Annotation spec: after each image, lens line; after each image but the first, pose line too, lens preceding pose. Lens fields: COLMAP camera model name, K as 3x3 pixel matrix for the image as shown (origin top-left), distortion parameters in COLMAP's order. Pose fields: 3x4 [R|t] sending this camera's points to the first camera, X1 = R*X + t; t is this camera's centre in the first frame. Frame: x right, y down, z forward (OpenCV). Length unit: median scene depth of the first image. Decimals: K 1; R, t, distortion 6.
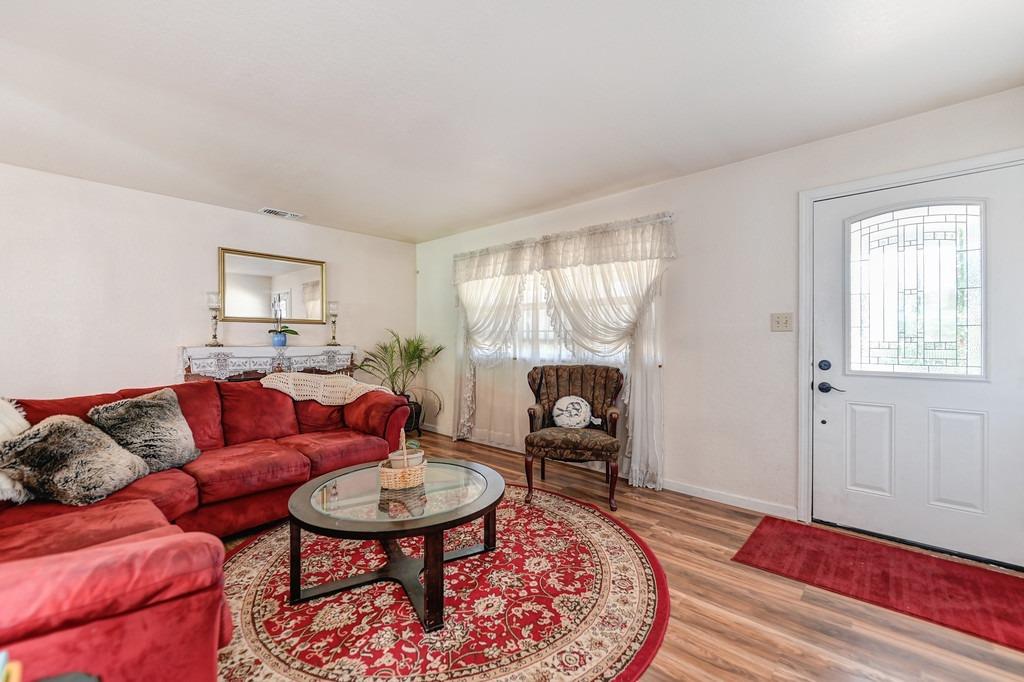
lens RADIAL K [[423.8, 0, 515.4], [0, 423.8, 342.6], [0, 0, 1]] dist [0.008624, -0.000201]
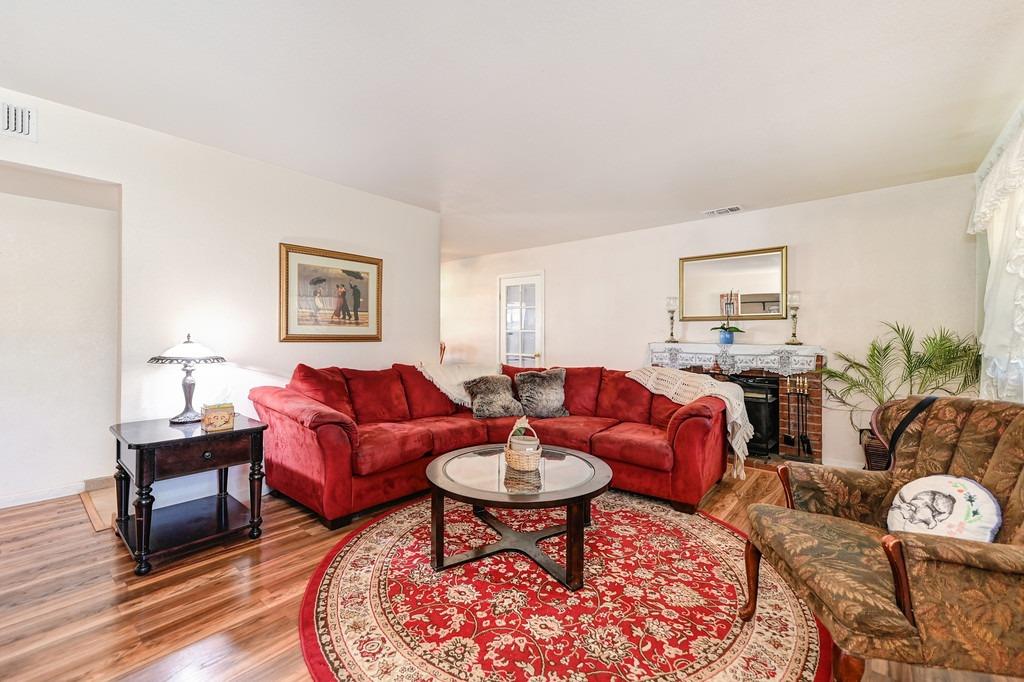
lens RADIAL K [[421.7, 0, 510.2], [0, 421.7, 337.4], [0, 0, 1]] dist [0.006334, -0.000680]
pose [[0.038453, 0.001260, -0.999260, 0.782618], [-0.010435, 0.999945, 0.000859, -0.003395], [0.999206, 0.010395, 0.038464, 0.865350]]
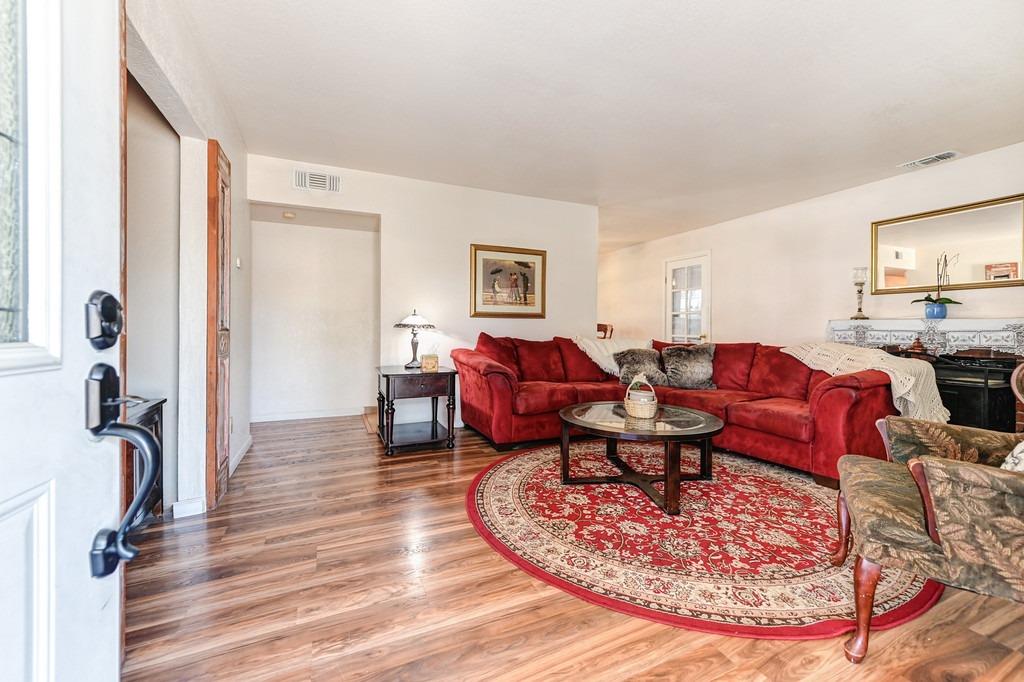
lens RADIAL K [[412.5, 0, 513.9], [0, 412.5, 332.5], [0, 0, 1]] dist [0.005952, -0.000175]
pose [[-0.396867, 0.007214, -0.917848, 0.979567], [-0.010293, 0.999871, 0.012309, 0.064564], [0.917818, 0.014332, -0.396742, 1.071904]]
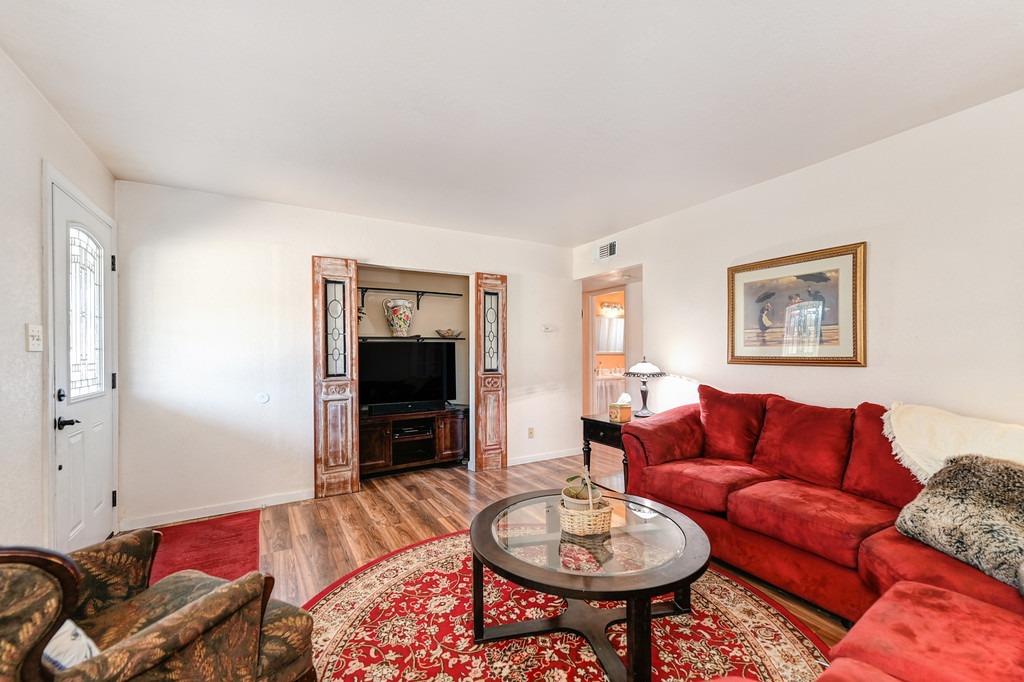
lens RADIAL K [[420.1, 0, 513.0], [0, 420.1, 350.8], [0, 0, 1]] dist [0.005785, -0.000237]
pose [[-0.954367, 0.004934, 0.298596, -0.357748], [0.006025, 0.999978, 0.002735, -0.030676], [-0.298576, 0.004409, -0.954376, 1.751179]]
